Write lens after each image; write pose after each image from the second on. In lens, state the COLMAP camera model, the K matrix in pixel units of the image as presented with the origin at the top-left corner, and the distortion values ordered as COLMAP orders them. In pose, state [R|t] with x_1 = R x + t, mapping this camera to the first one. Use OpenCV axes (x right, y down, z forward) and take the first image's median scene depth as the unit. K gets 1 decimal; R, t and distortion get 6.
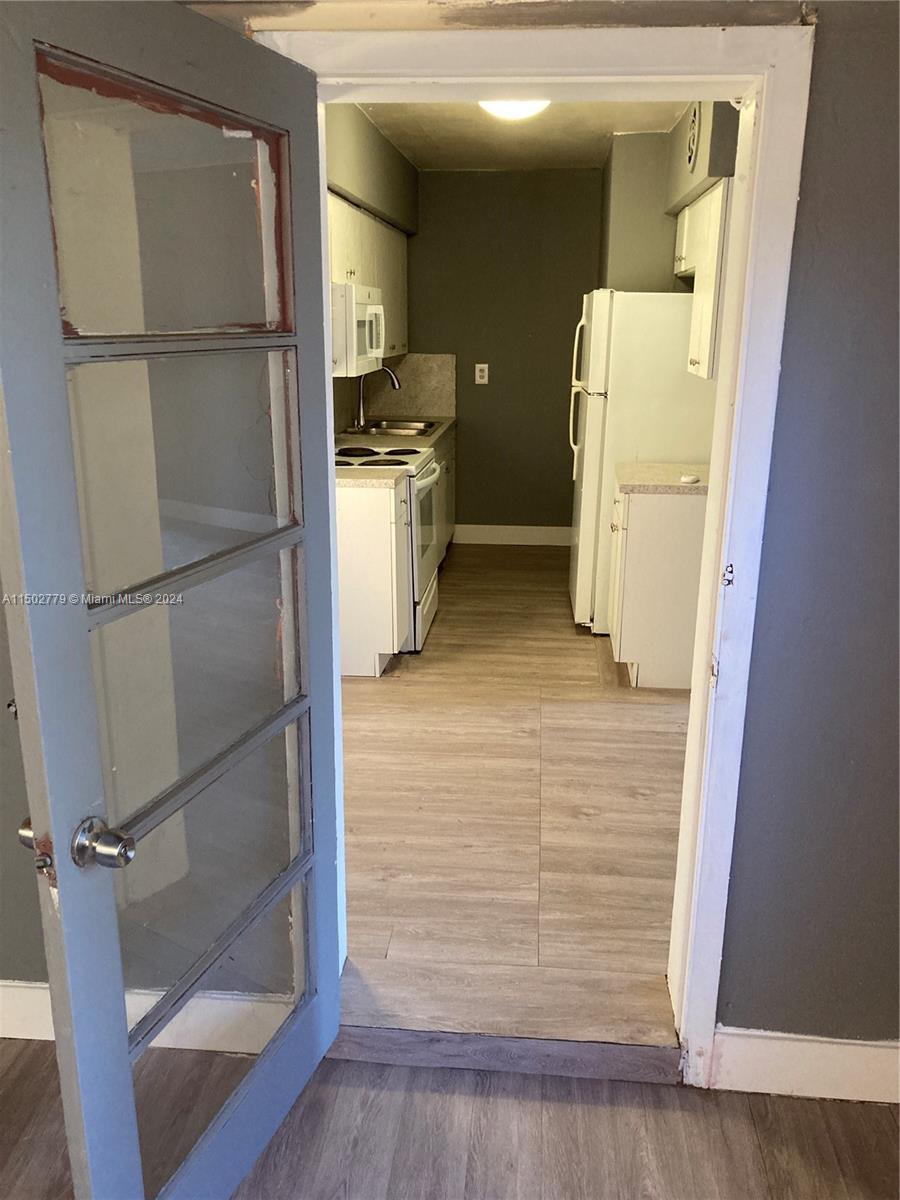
lens RADIAL K [[968.5, 0, 450.0], [0, 968.5, 600.0], [0, 0, 1]] dist [0.015713, -0.008787]
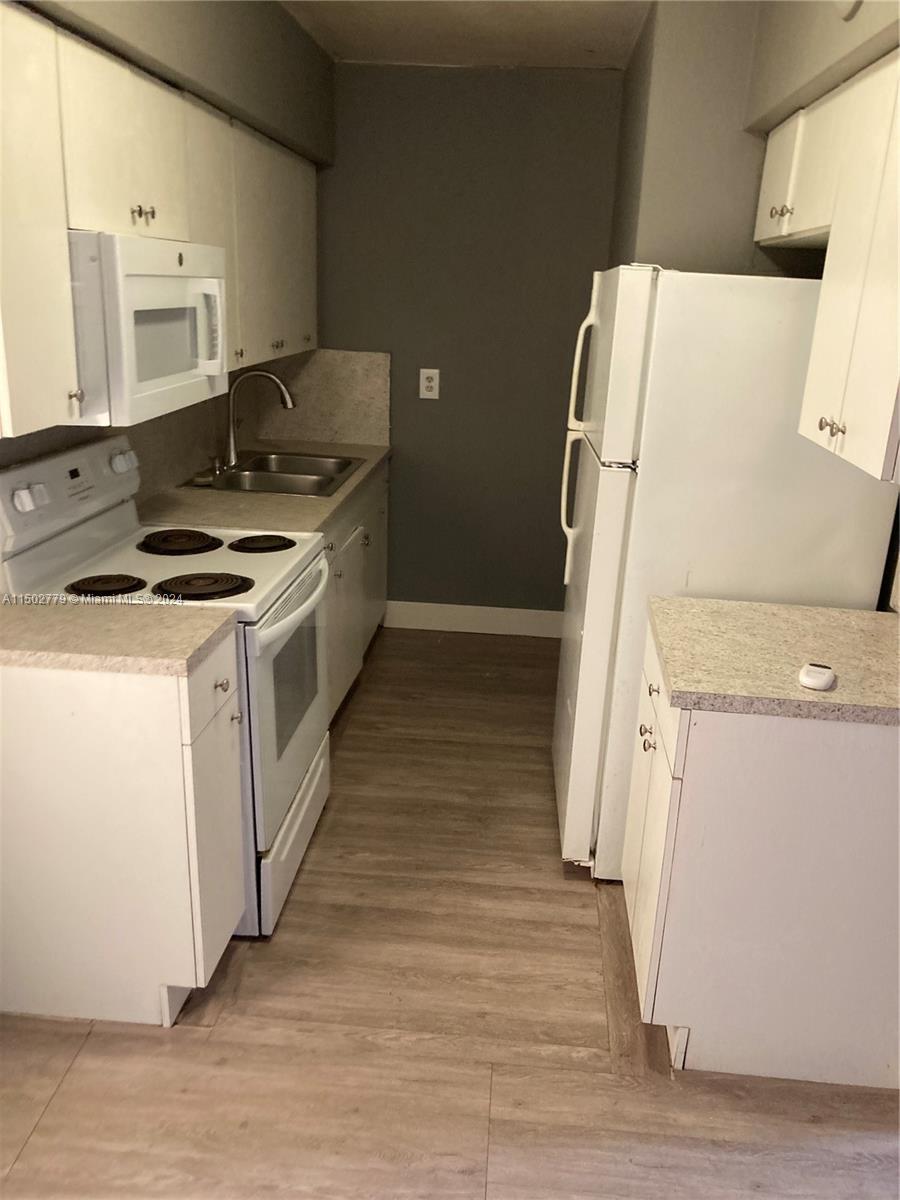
lens RADIAL K [[979.4, 0, 460.4], [0, 979.4, 585.0], [0, 0, 1]] dist [-0.007500, -0.007527]
pose [[0.999131, 0.026380, 0.032267, 0.048157], [-0.026850, 0.999539, 0.014204, -0.142517], [-0.031877, -0.015058, 0.999378, 0.442629]]
